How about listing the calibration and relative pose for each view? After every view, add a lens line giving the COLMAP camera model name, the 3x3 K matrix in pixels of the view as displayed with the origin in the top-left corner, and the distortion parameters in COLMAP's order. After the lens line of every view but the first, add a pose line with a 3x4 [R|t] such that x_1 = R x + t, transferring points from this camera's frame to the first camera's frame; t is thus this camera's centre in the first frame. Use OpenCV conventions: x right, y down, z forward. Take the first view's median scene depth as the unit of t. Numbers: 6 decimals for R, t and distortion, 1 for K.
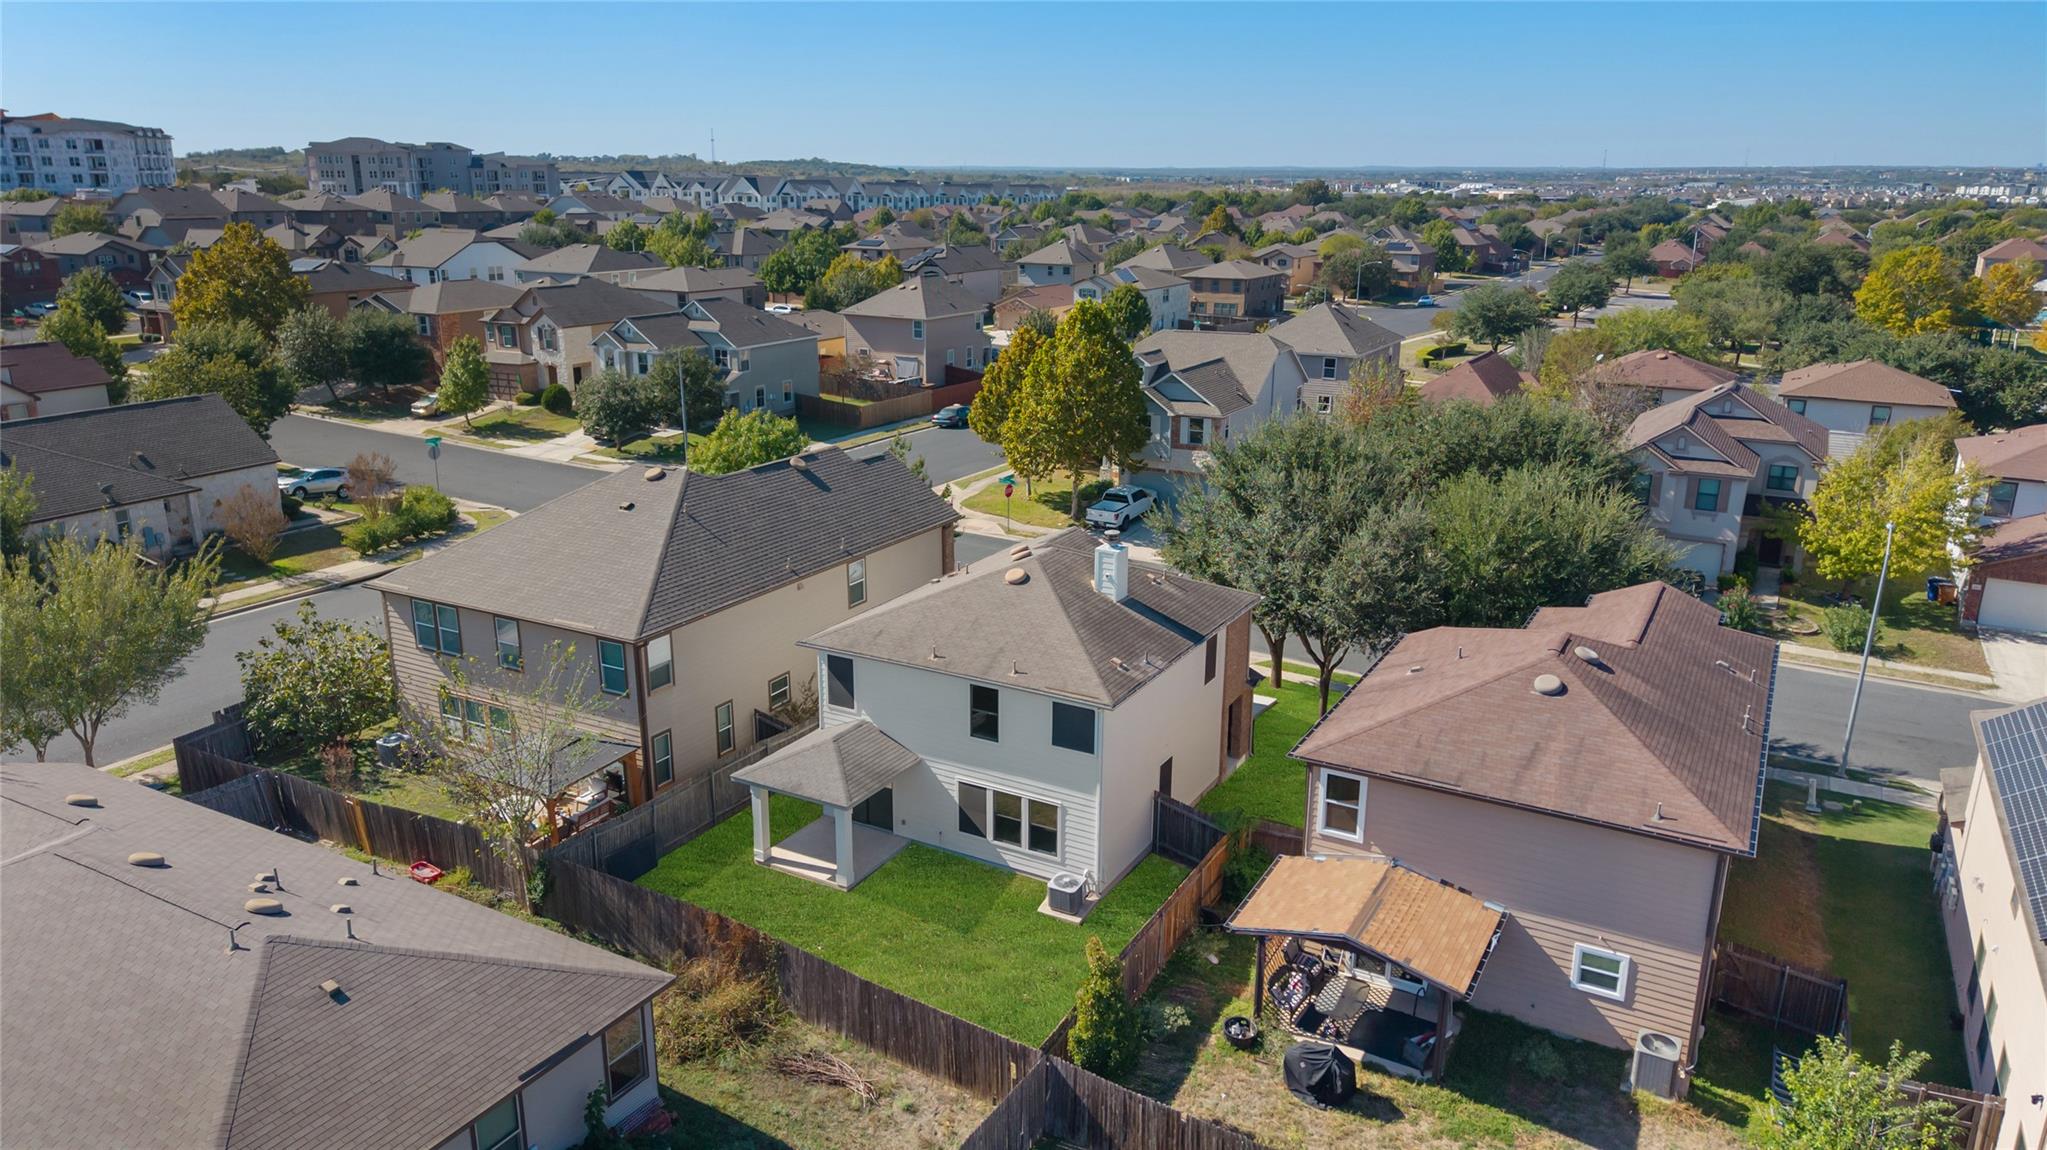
lens RADIAL K [[1387.5, 0, 1034.9], [0, 1387.5, 589.9], [0, 0, 1]] dist [0.021696, -0.018673]
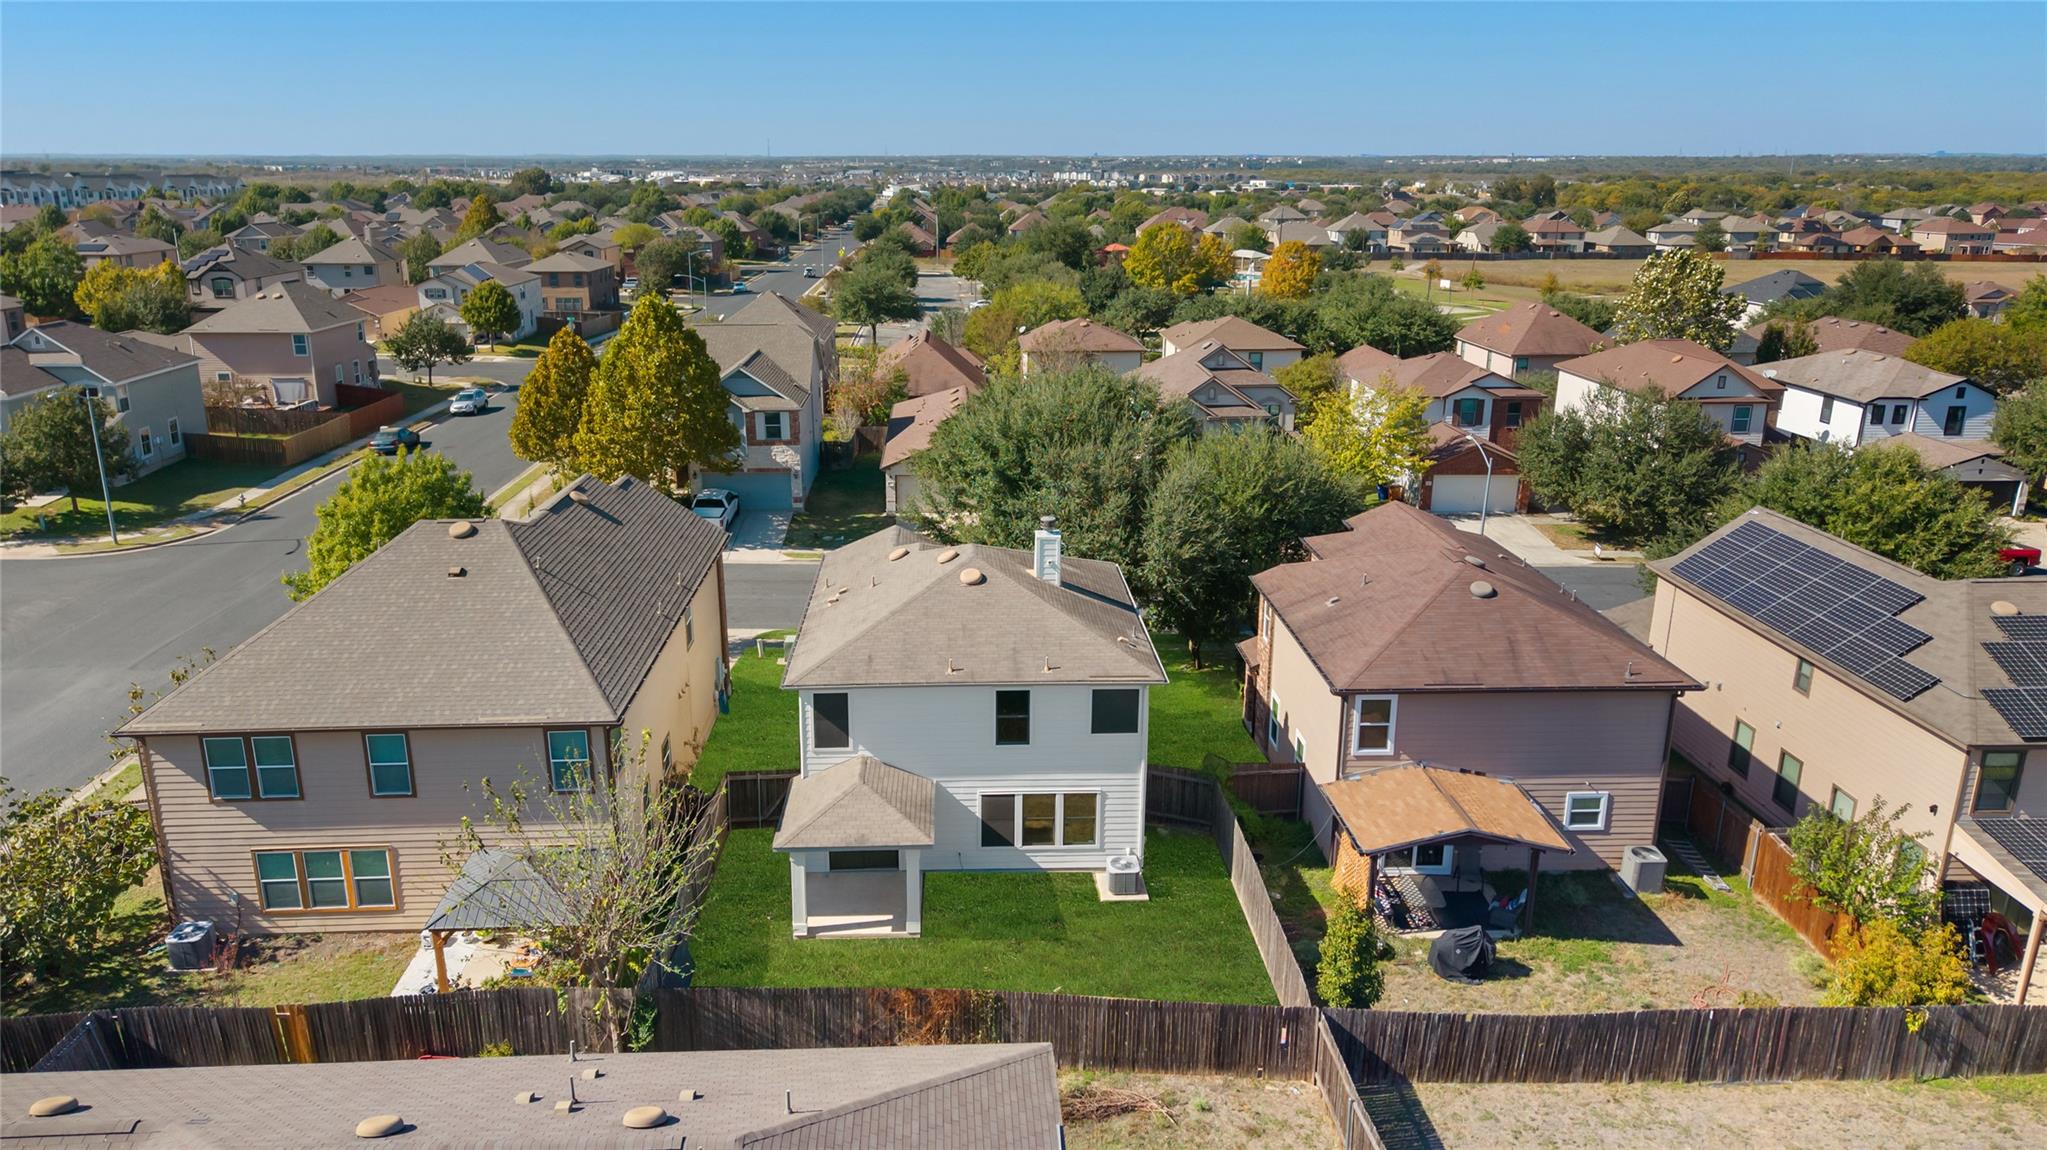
lens RADIAL K [[1387.5, 0, 1034.3], [0, 1387.5, 567.6], [0, 0, 1]] dist [0.021696, -0.018673]
pose [[0.848514, -0.150974, 0.507180, -0.466690], [0.154442, 0.987363, 0.035529, -0.043768], [-0.506135, 0.048183, 0.861107, 0.141474]]
